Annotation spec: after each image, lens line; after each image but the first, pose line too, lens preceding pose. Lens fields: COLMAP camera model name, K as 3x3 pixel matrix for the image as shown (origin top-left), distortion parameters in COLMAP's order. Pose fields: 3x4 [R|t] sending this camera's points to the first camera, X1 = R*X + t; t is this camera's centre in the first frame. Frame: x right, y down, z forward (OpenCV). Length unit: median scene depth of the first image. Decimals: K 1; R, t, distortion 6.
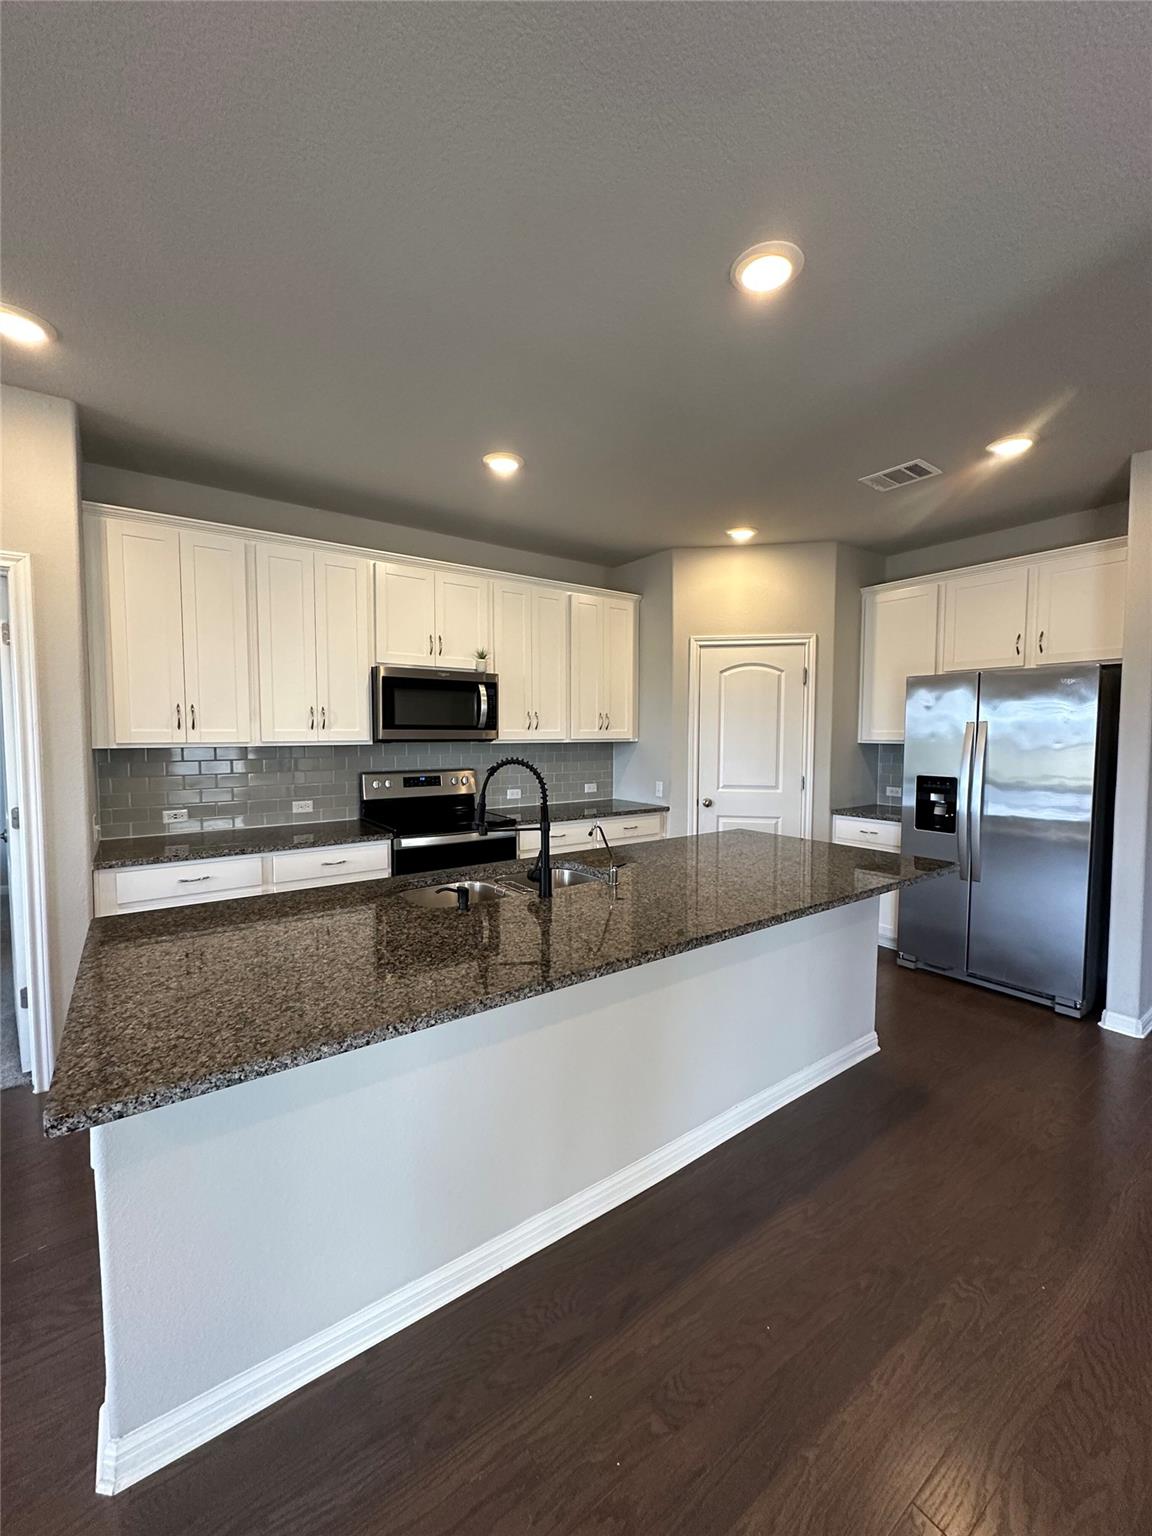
lens RADIAL K [[612.1, 0, 571.4], [0, 612.1, 764.0], [0, 0, 1]] dist [-0.004809, 0.000459]
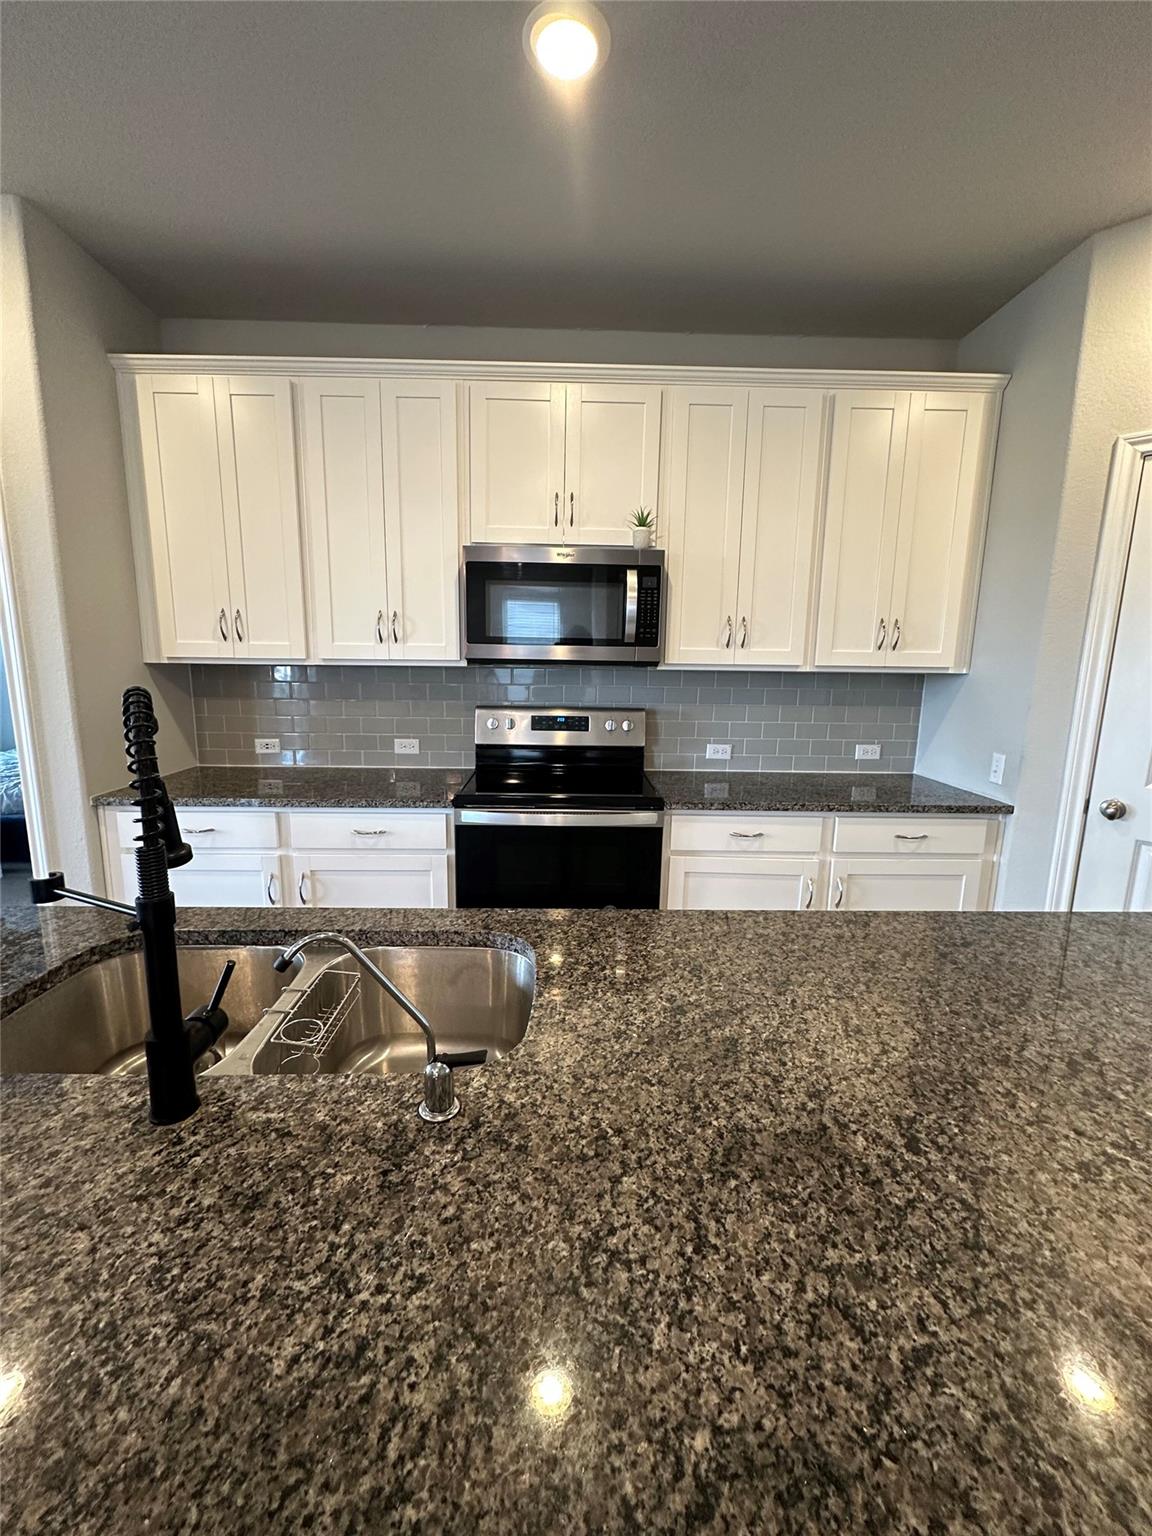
lens RADIAL K [[612.1, 0, 571.4], [0, 612.1, 764.0], [0, 0, 1]] dist [-0.004809, 0.000459]
pose [[0.826631, 0.104009, -0.553049, 0.150659], [-0.043416, 0.991629, 0.121598, -0.010407], [0.561067, -0.076506, 0.824228, 0.438428]]
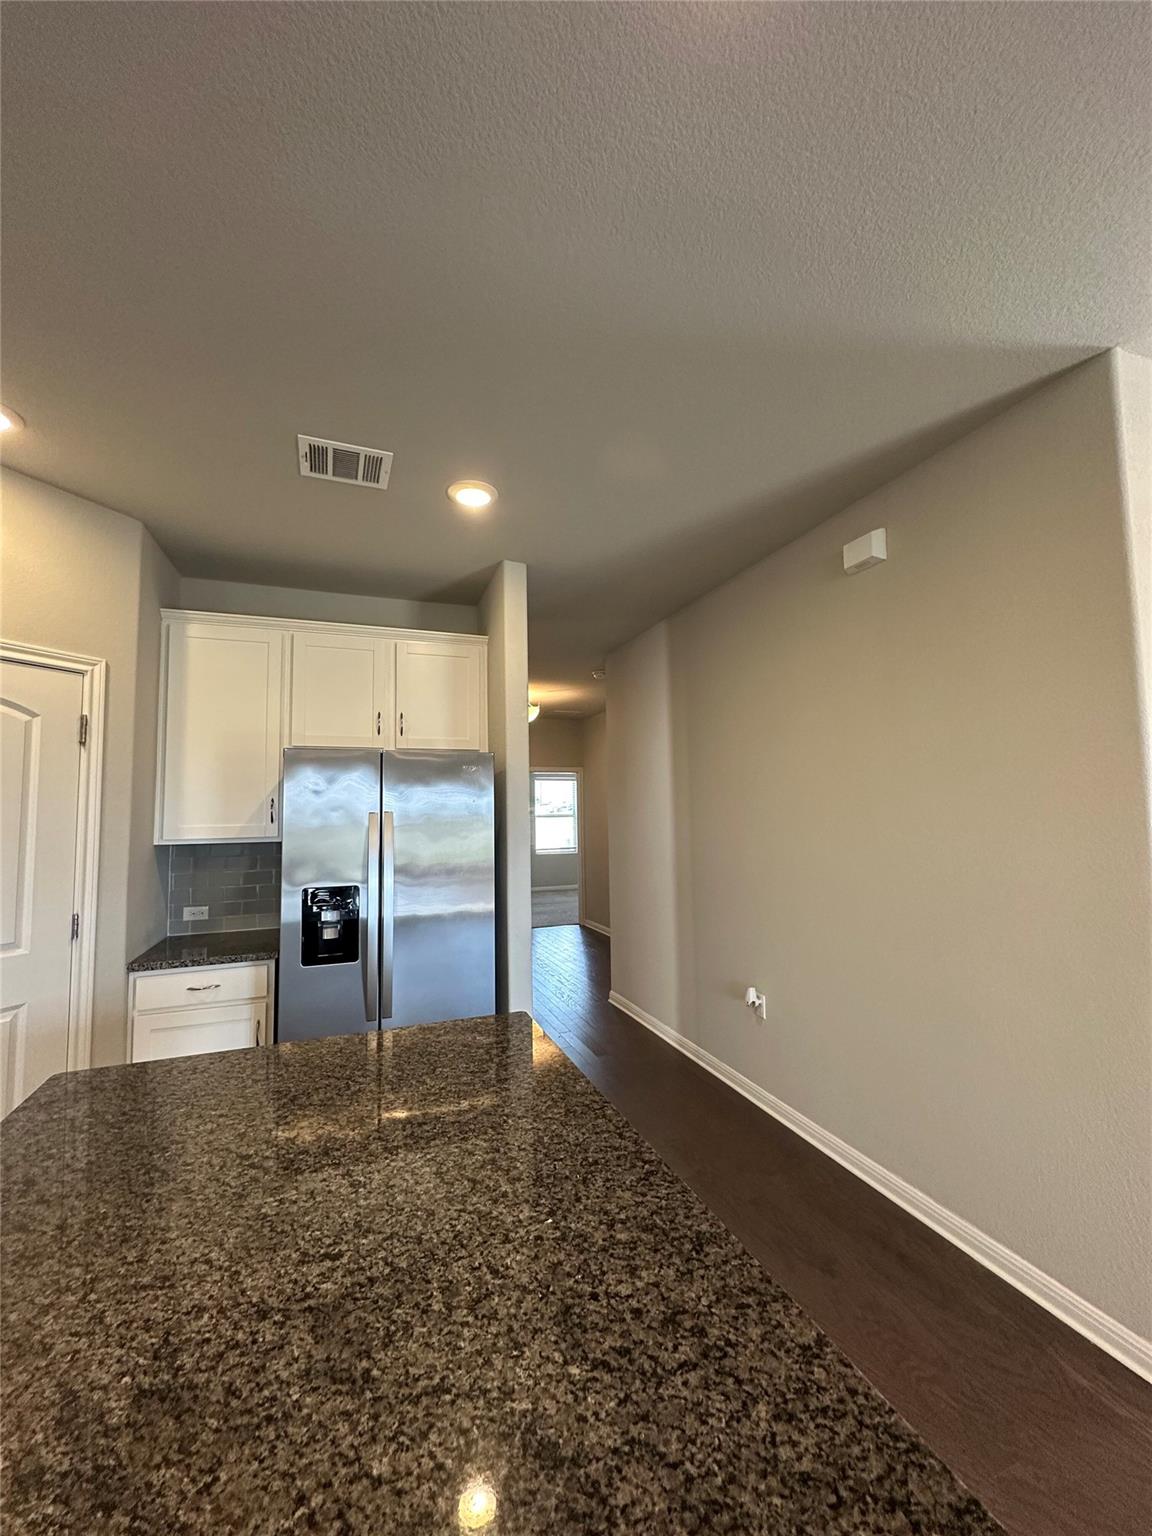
lens RADIAL K [[612.1, 0, 571.4], [0, 612.1, 764.0], [0, 0, 1]] dist [-0.004809, 0.000459]
pose [[0.257232, 0.067247, 0.964007, -0.039551], [0.066953, 0.993938, -0.087200, -0.037742], [-0.964028, 0.086974, 0.251170, 0.467770]]
